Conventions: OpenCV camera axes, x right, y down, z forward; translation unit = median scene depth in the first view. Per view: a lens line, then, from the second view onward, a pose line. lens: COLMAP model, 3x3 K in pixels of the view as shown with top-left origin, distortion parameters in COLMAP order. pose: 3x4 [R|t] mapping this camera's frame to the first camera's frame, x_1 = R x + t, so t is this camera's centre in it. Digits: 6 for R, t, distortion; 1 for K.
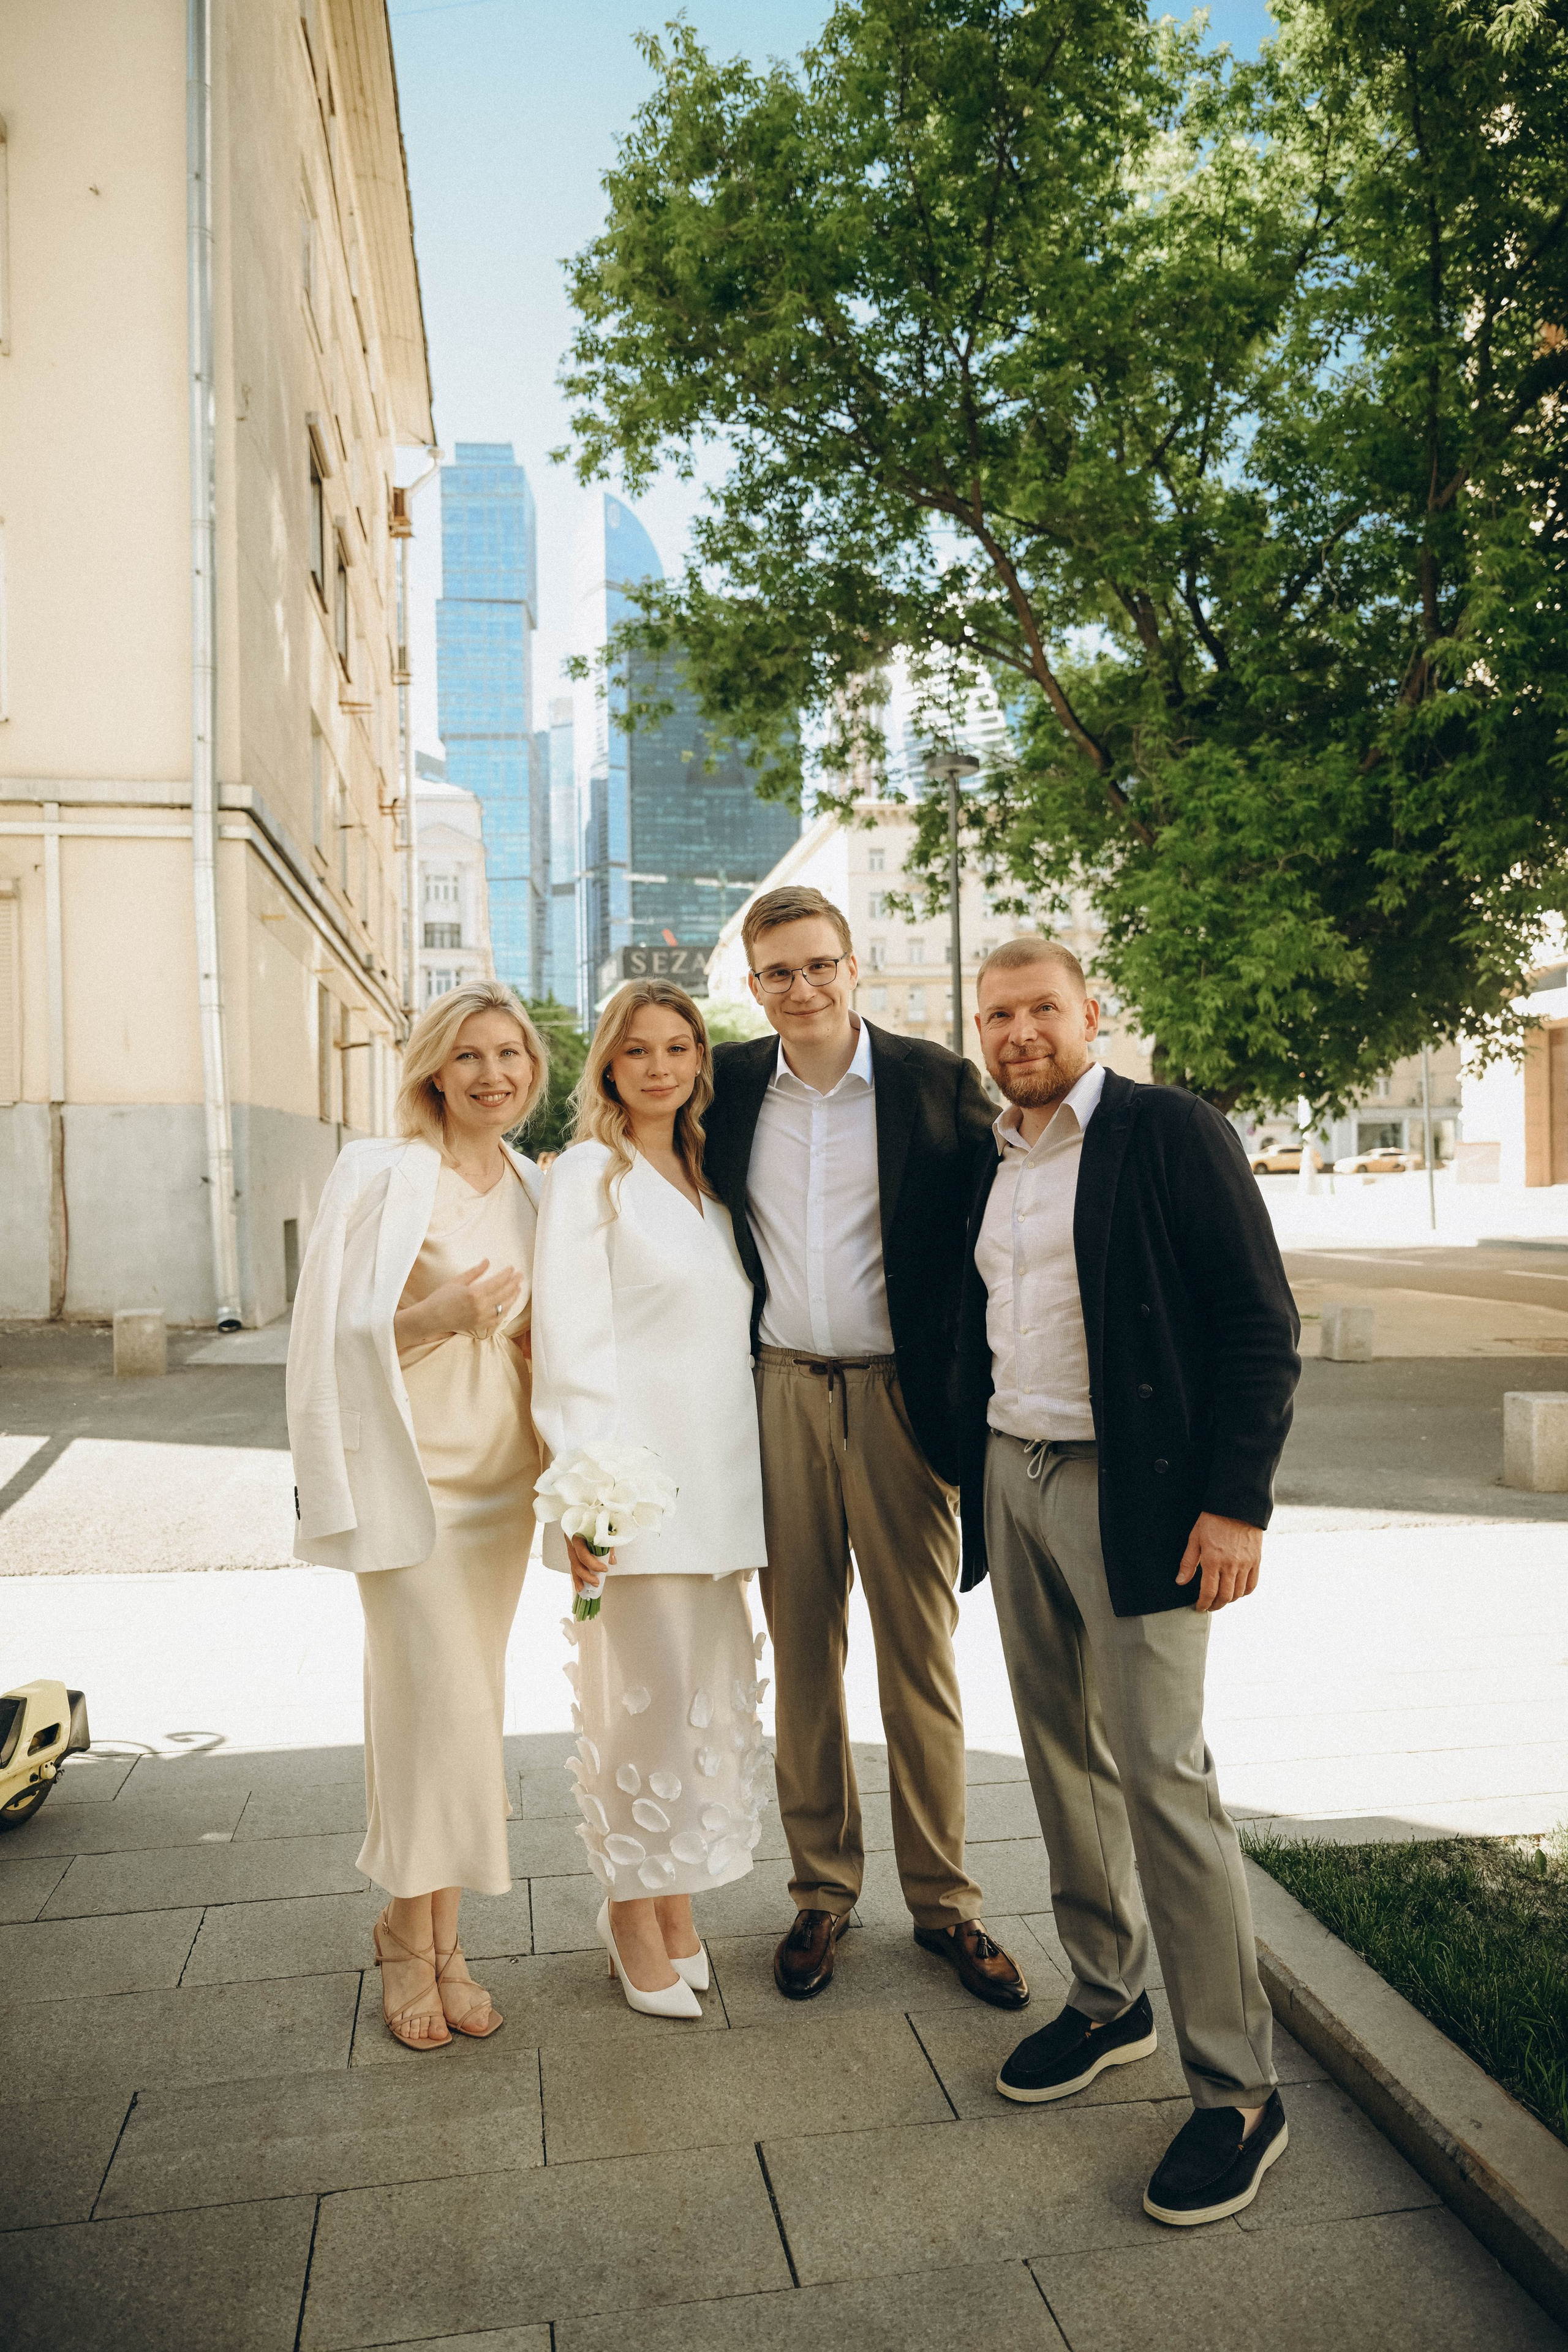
lens RADIAL K [[1586.1, 0, 776.8], [0, 1586.1, 1183.8], [0, 0, 1]] dist [0.007590, 0.003337]
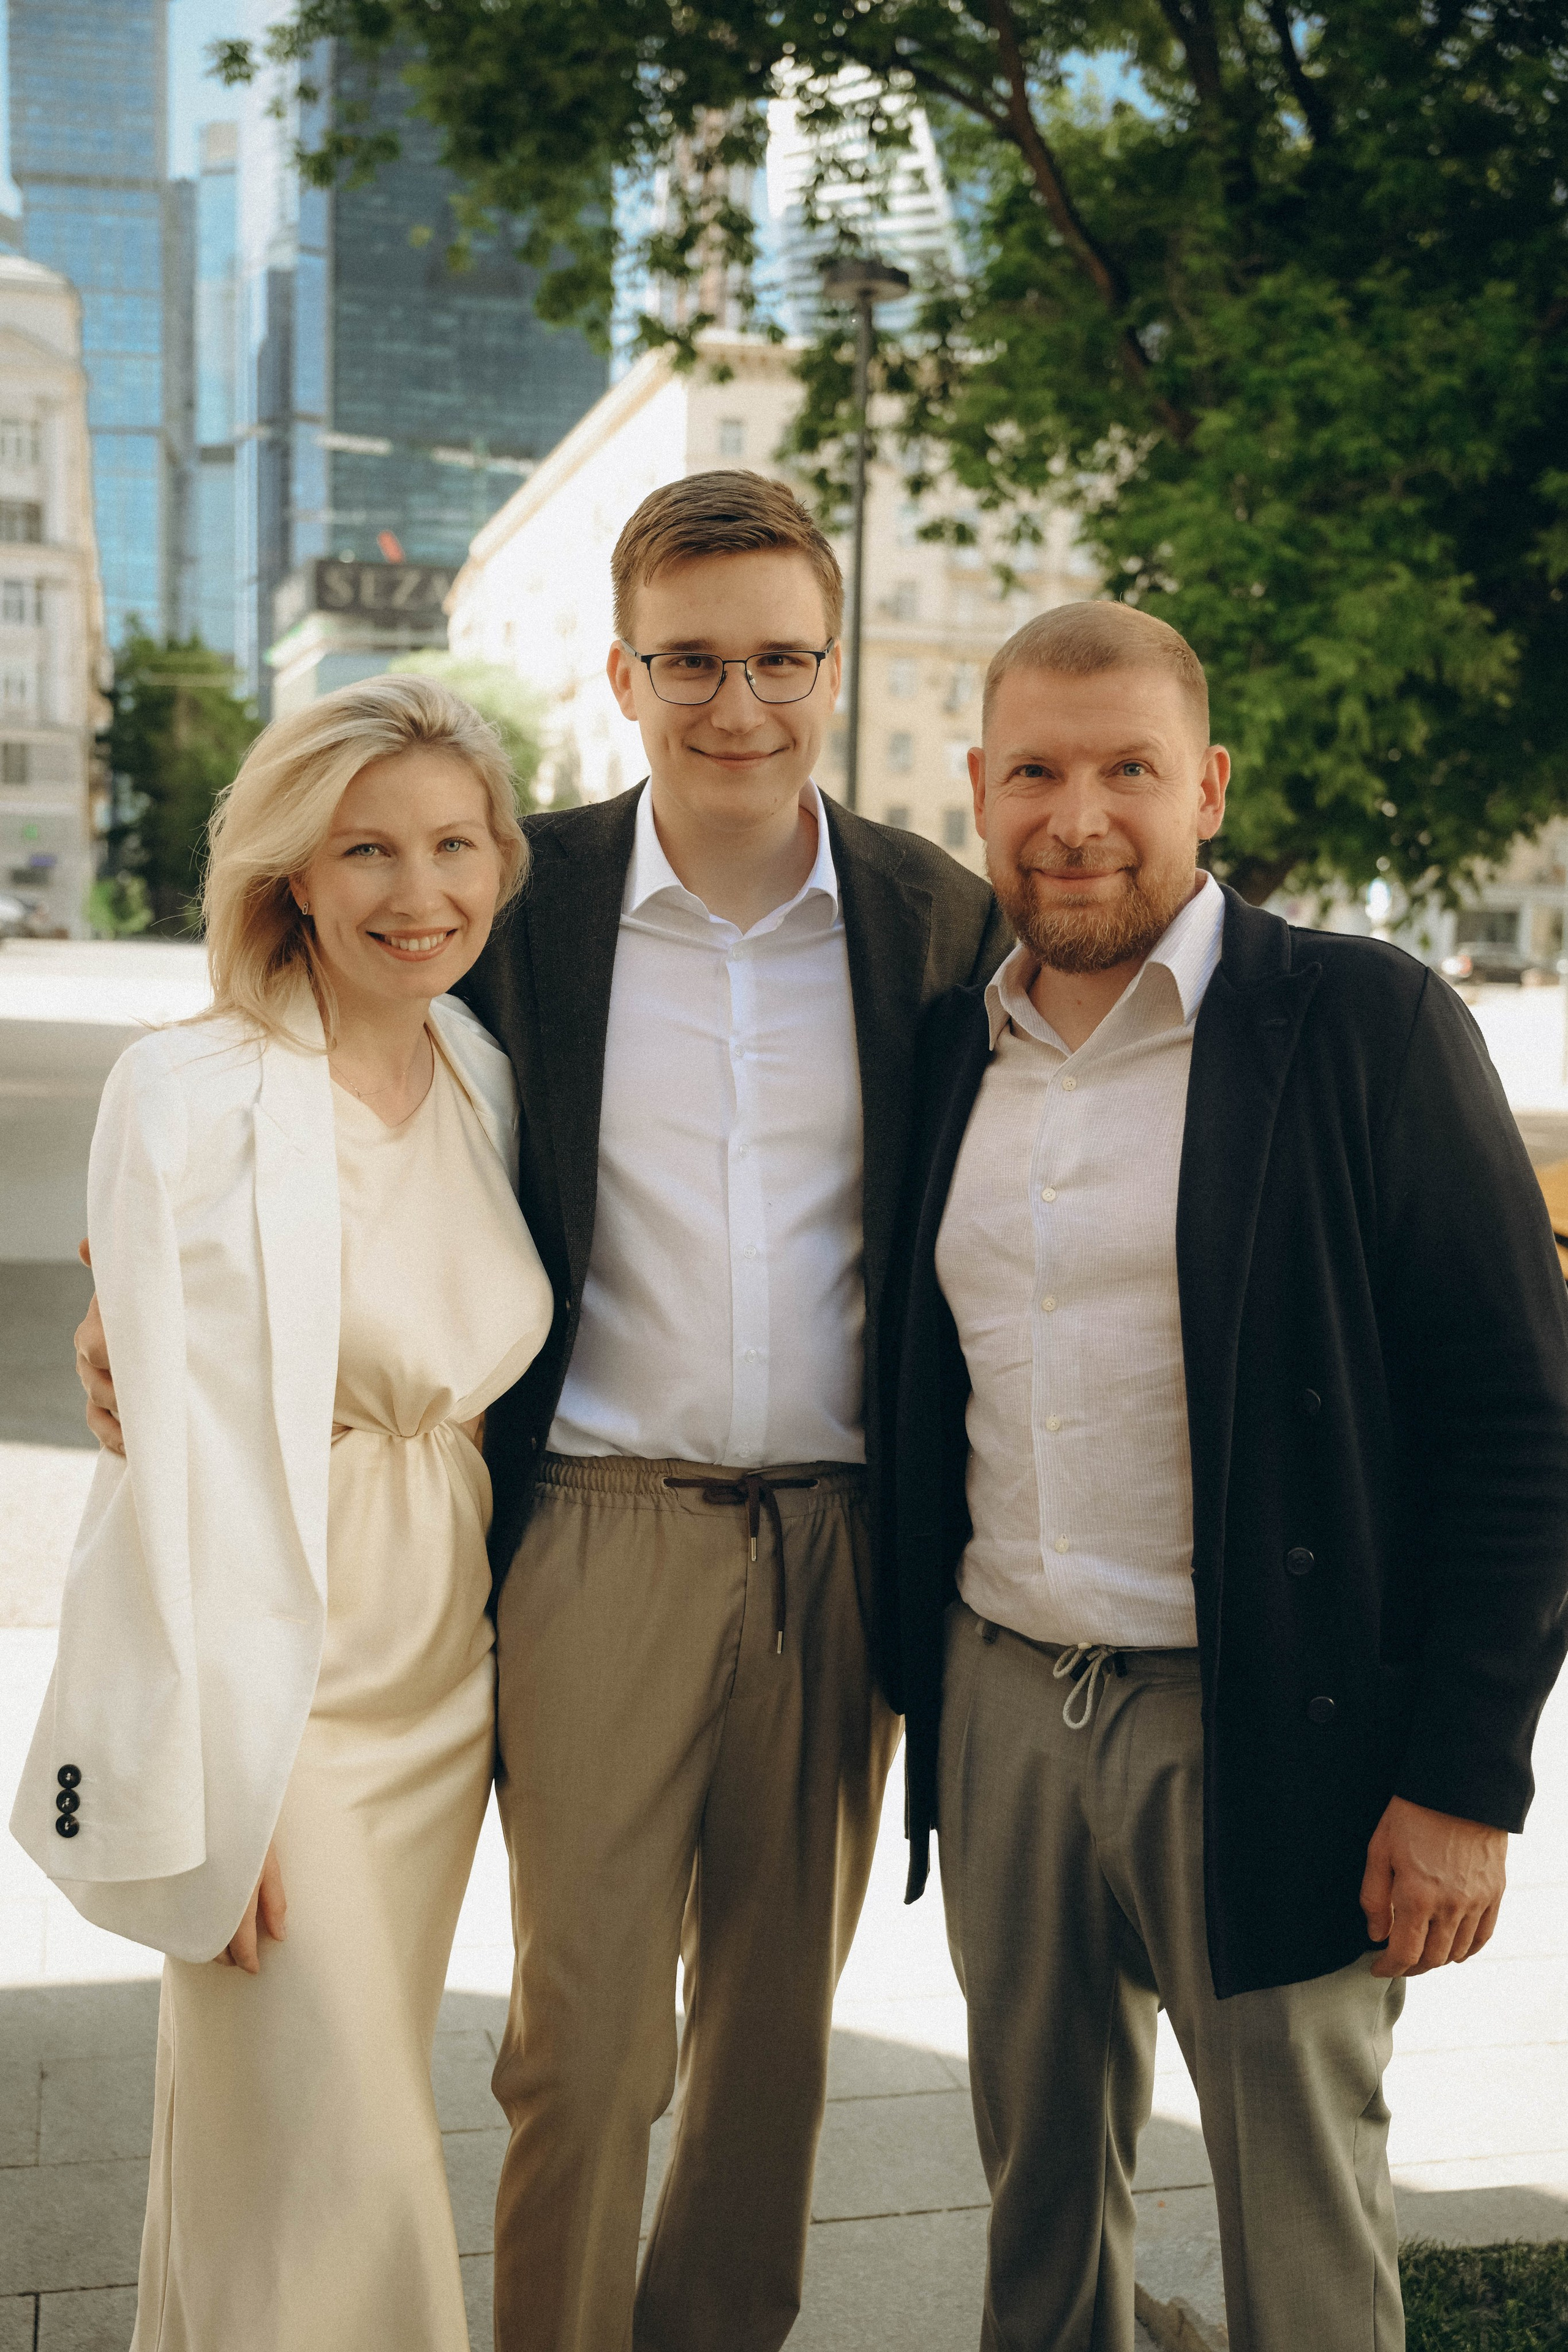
lens RADIAL K [[2468.9, 0, 728.3], [0, 2468.9, 1275.6], [0, 0, 1]] dist [0.043580, -0.045893]
pose [[0.996524, 0.034967, 0.075617, 0.001542], [-0.044240, 0.991212, 0.124669, -0.007097], [-0.070593, -0.127581, 0.989313, 0.030523]]
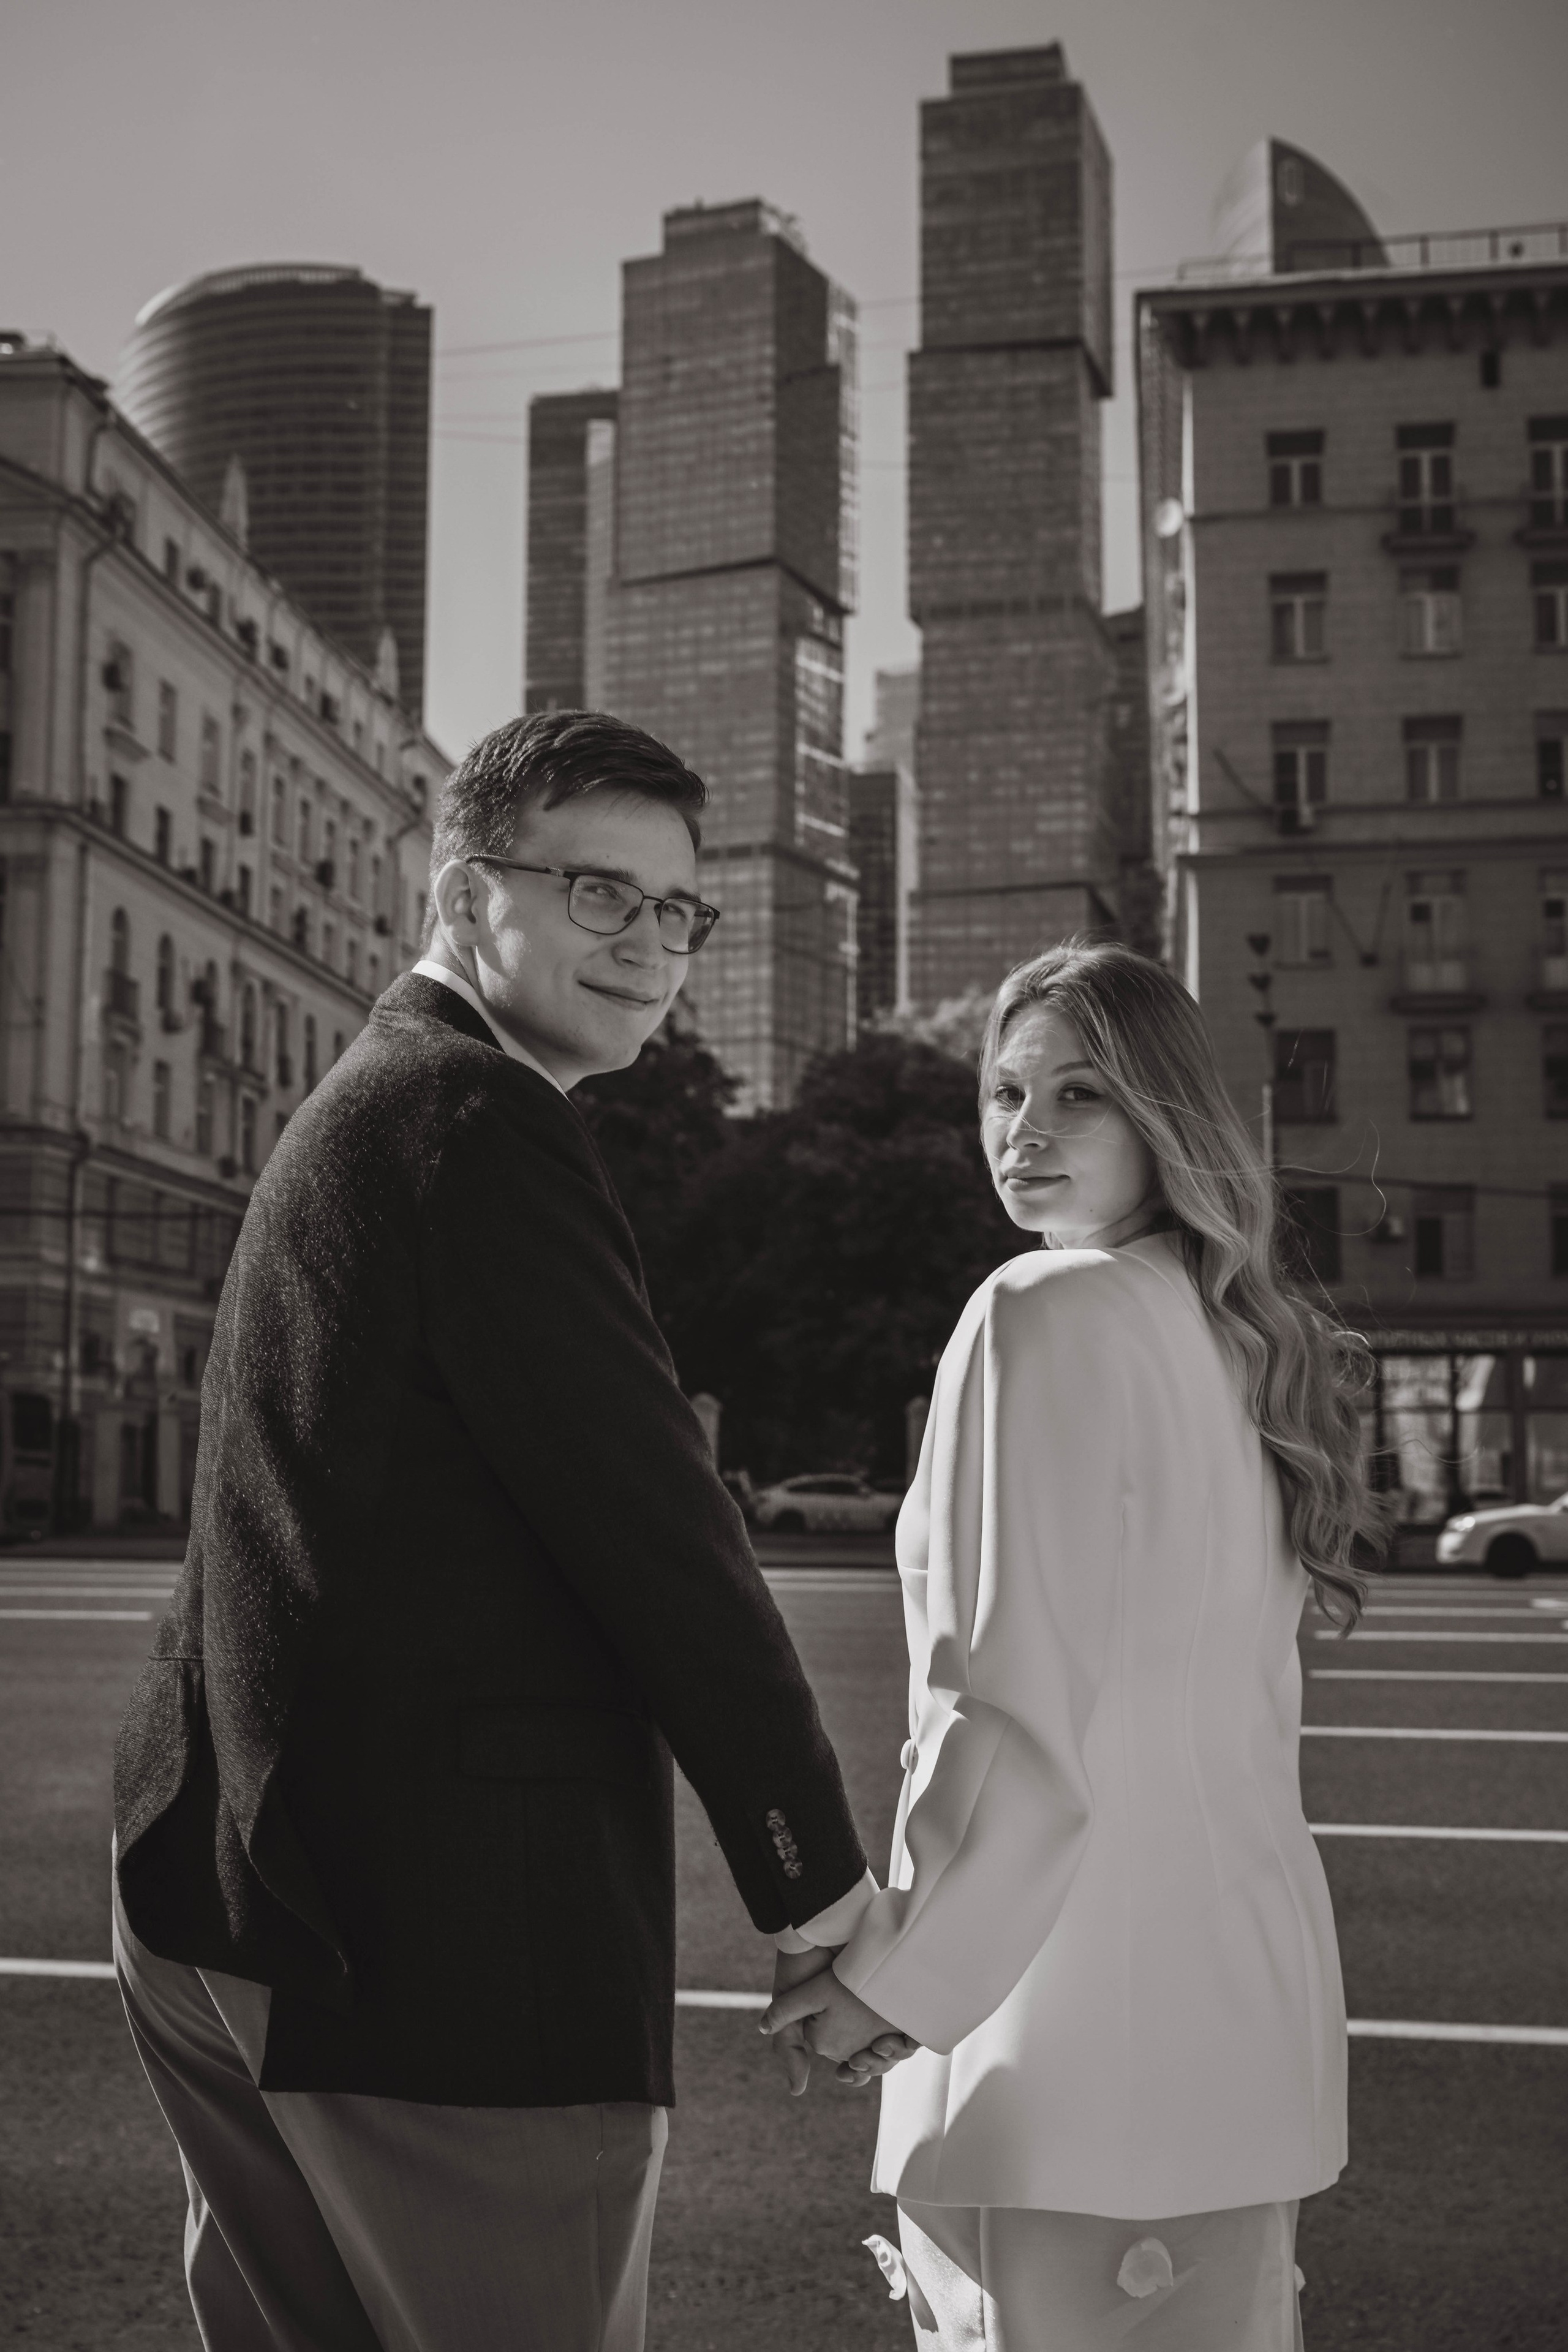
lens RADIAL K [[3015.1, 0, 773.9], [0, 3015.1, 1143.9], [0, 0, 1]] dist [-0.003315, -0.002195]
pose [[0.953225, -0.014972, -0.301890, 0.829602], [-0.021651, 0.992825, -0.117601, -0.043194], [0.301485, 0.118636, 0.946061, 2.648913]]
